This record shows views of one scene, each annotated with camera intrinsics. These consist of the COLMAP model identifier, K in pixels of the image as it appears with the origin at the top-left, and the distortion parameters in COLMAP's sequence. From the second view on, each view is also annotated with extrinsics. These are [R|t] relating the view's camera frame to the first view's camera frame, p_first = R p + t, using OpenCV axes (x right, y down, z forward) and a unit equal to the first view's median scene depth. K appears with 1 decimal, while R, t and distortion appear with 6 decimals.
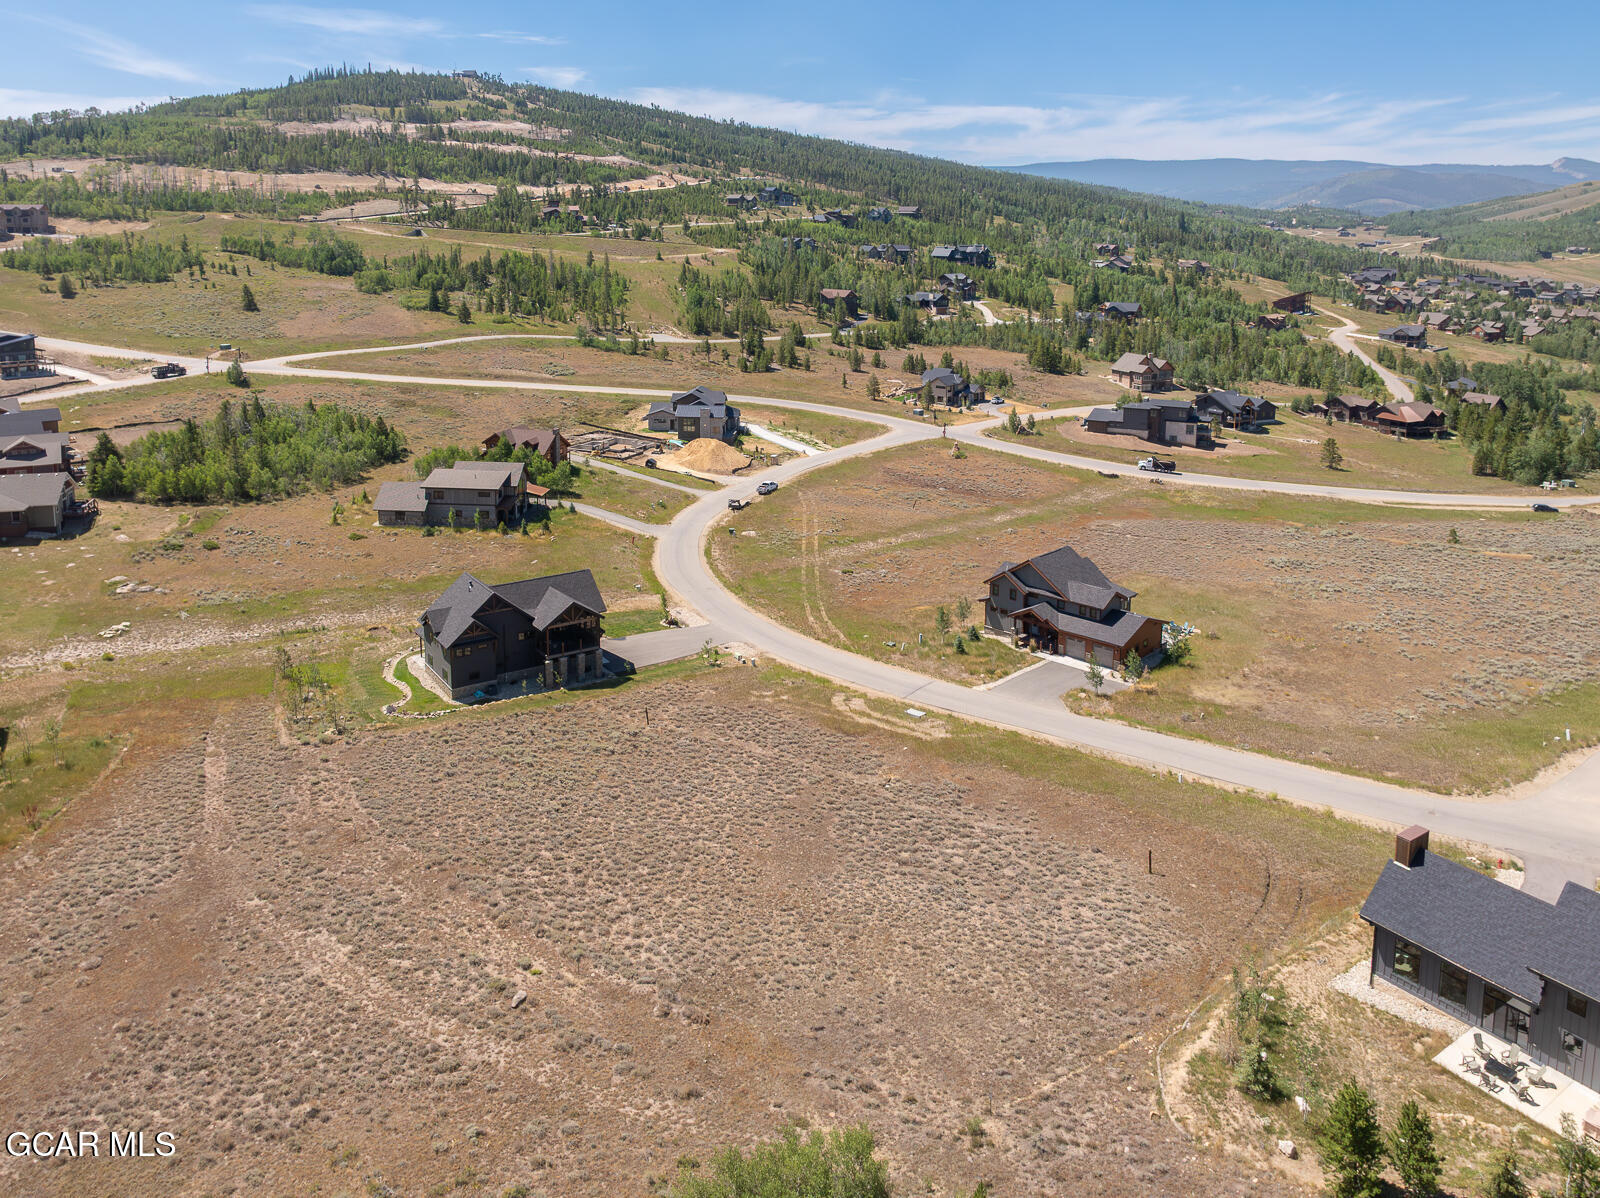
lens RADIAL K [[1173.4, 0, 796.9], [0, 1173.4, 464.5], [0, 0, 1]] dist [-0.027595, 0.006493]
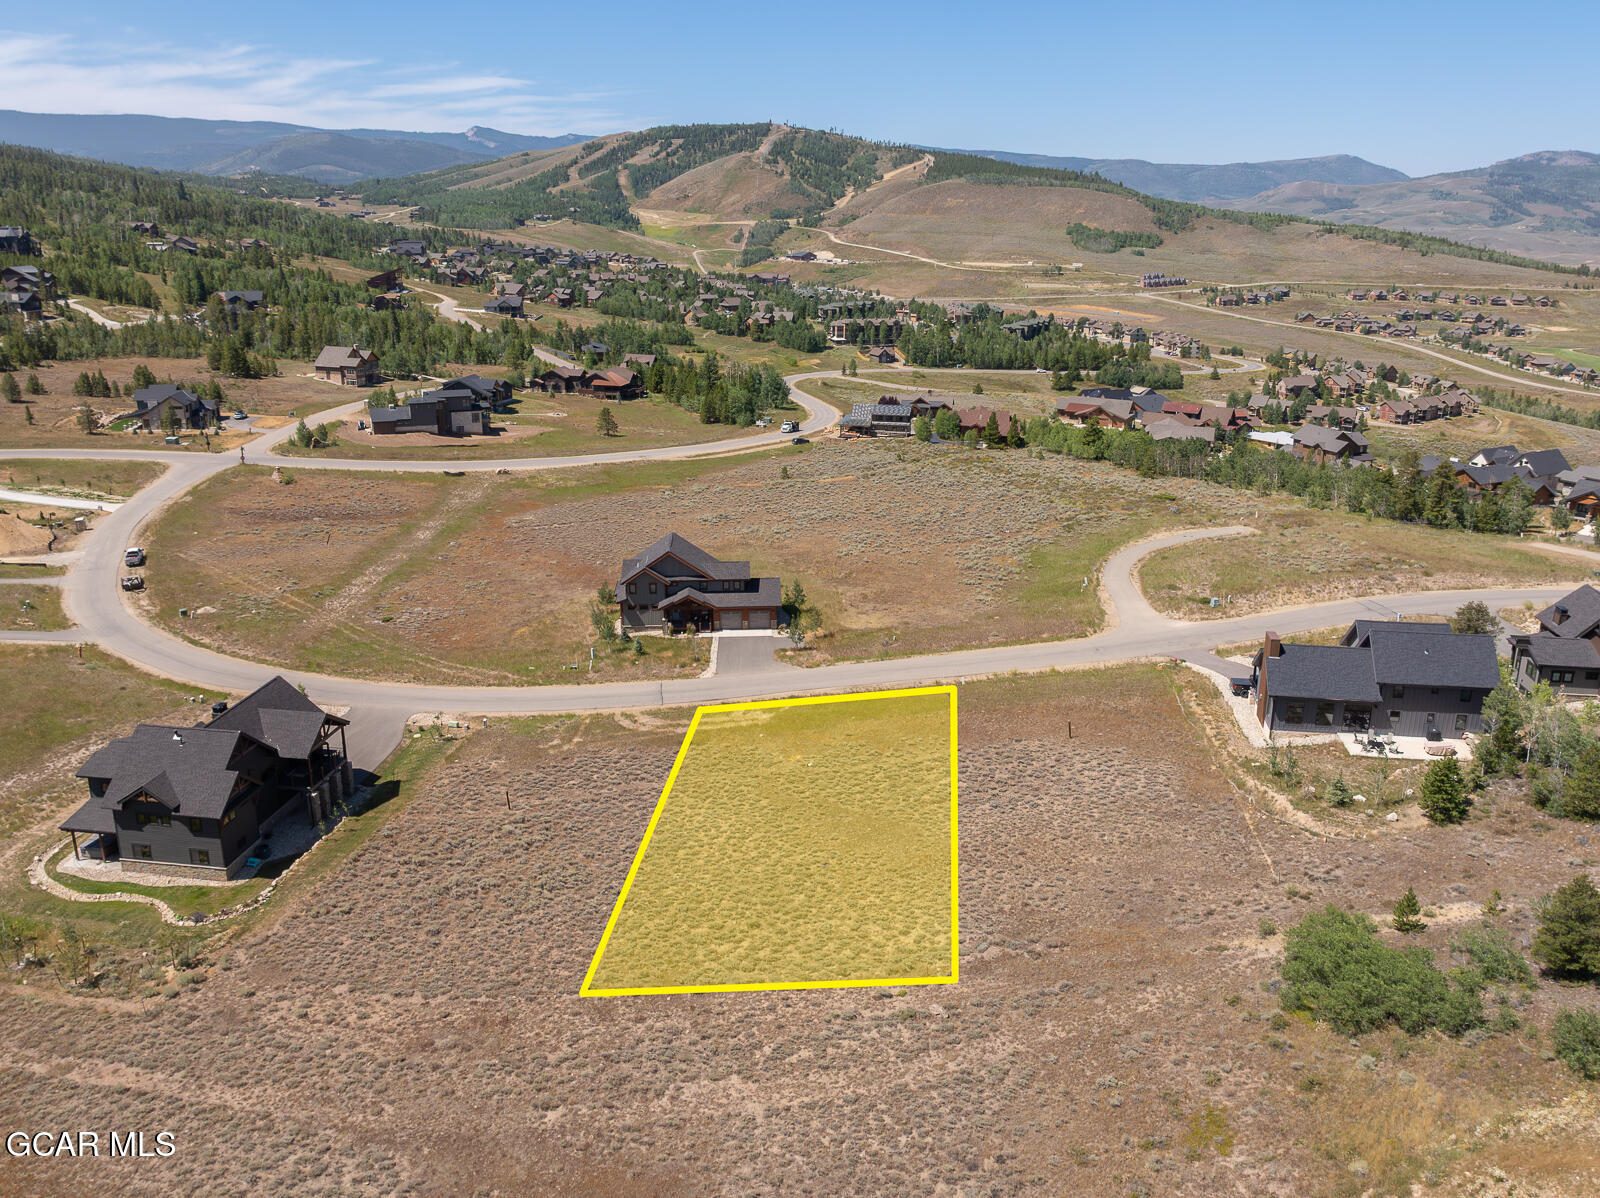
lens RADIAL K [[1187.0, 0, 841.9], [0, 1187.0, 637.1], [0, 0, 1]] dist [-0.032662, 0.017008]
pose [[0.658861, -0.259778, 0.705987, -0.224641], [0.145054, 0.964742, 0.219619, -0.026050], [-0.738147, -0.042292, 0.673313, 0.085318]]
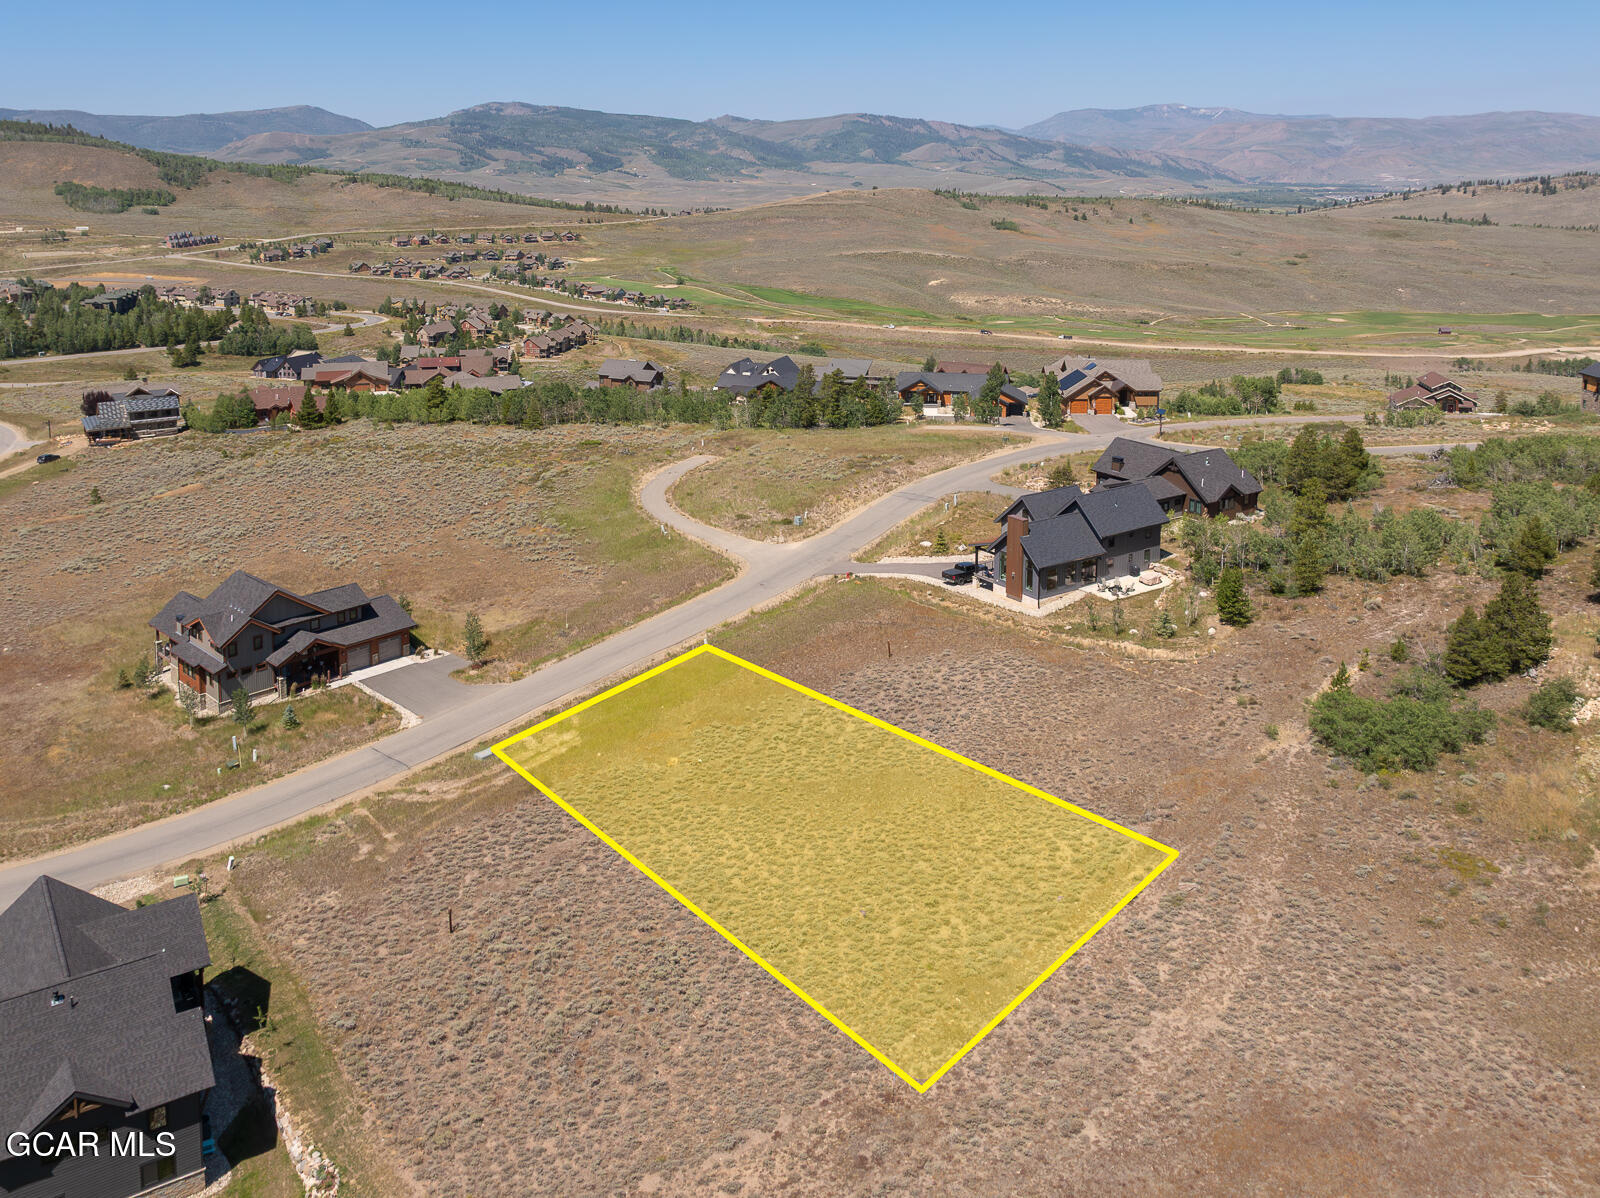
lens RADIAL K [[1322.5, 0, 752.6], [0, 1322.5, 302.4], [0, 0, 1]] dist [-0.025054, 0.001891]
pose [[0.019172, -0.116974, 0.992950, -0.330752], [0.207027, 0.972073, 0.110517, -0.070163], [-0.978147, 0.203449, 0.042854, 0.289932]]
